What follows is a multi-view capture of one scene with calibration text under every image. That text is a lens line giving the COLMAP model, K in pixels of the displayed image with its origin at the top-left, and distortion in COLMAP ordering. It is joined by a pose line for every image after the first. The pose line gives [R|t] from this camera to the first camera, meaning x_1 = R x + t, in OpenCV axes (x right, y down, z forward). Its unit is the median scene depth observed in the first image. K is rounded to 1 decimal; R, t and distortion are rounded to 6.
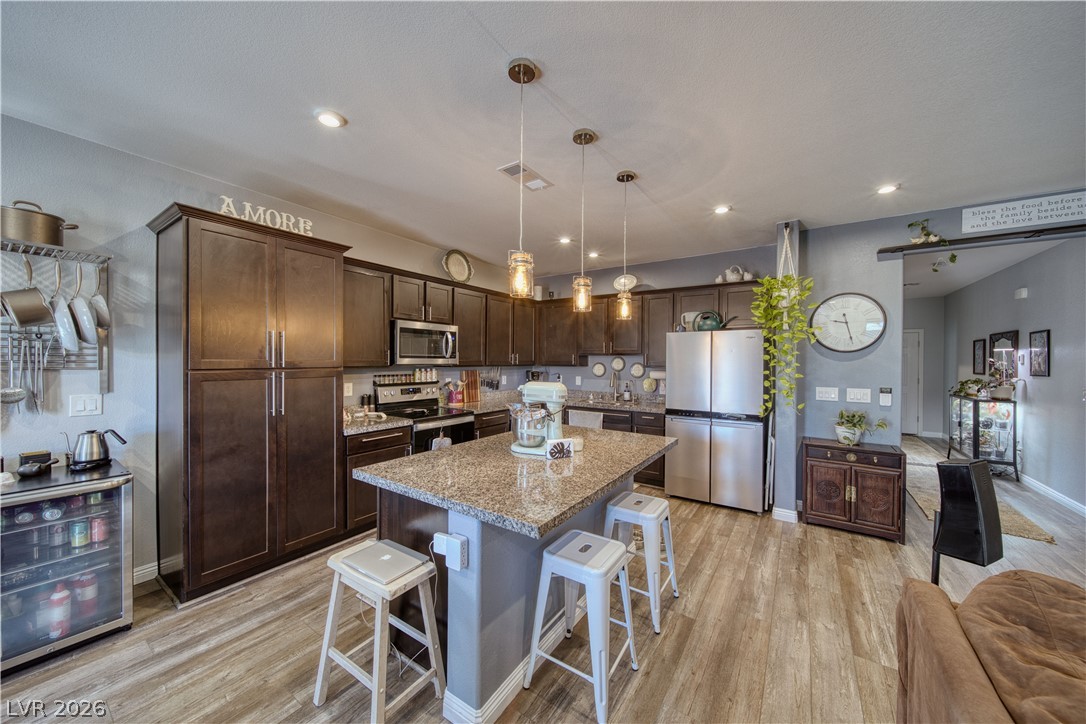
lens RADIAL K [[380.1, 0, 546.3], [0, 380.1, 362.7], [0, 0, 1]] dist [0.000381, -0.003365]
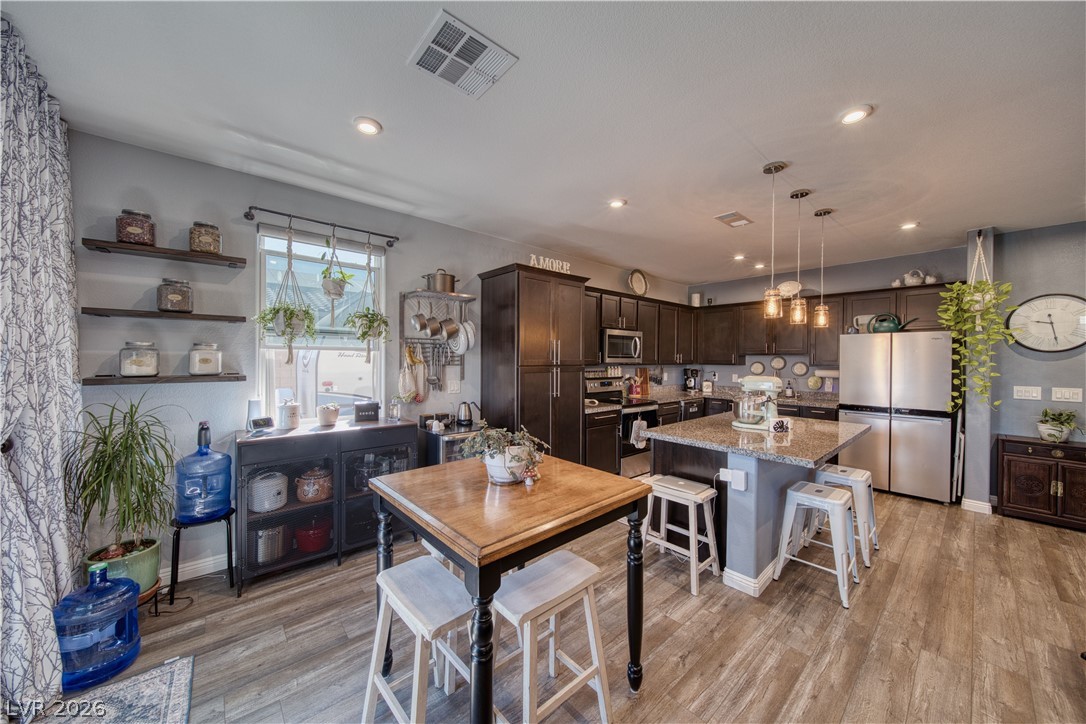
lens RADIAL K [[381.1, 0, 542.8], [0, 381.1, 360.7], [0, 0, 1]] dist [-0.006120, -0.000623]
pose [[0.965710, 0.001335, -0.259621, -0.266840], [-0.001802, 0.999997, -0.001561, -0.000458], [0.259618, 0.001976, 0.965709, -0.329771]]
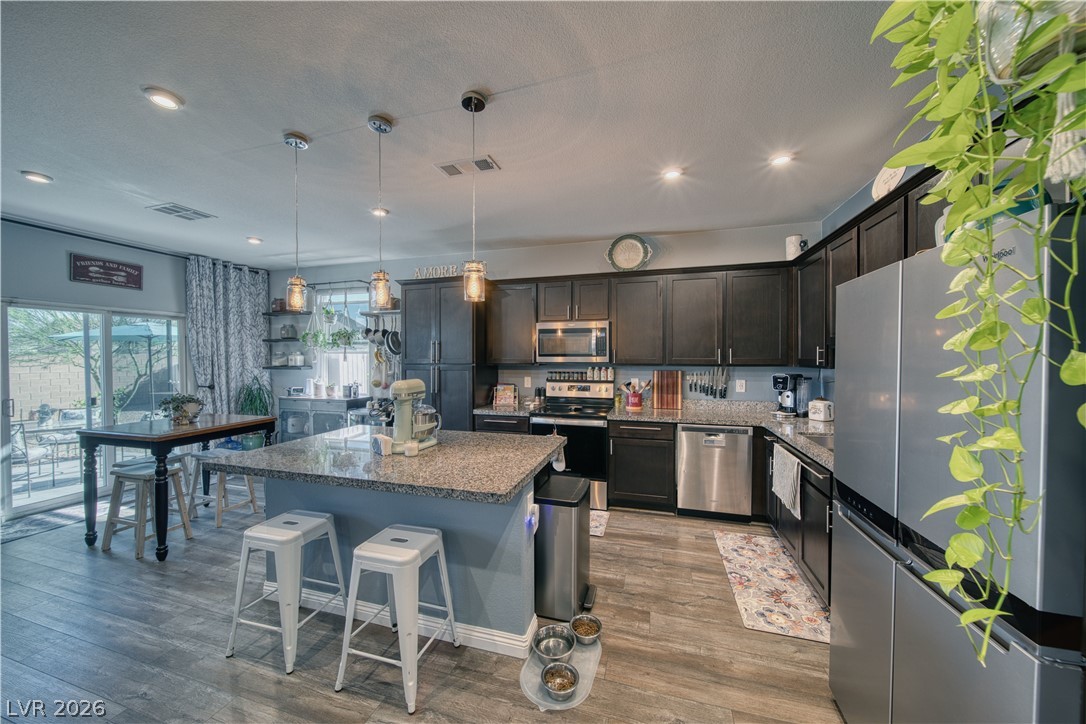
lens RADIAL K [[381.1, 0, 542.8], [0, 381.1, 360.7], [0, 0, 1]] dist [-0.006120, -0.000623]
pose [[0.299152, 0.001693, -0.954204, 0.705702], [-0.003364, 0.999994, 0.000719, -0.001180], [0.954200, 0.002994, 0.299155, 0.688546]]
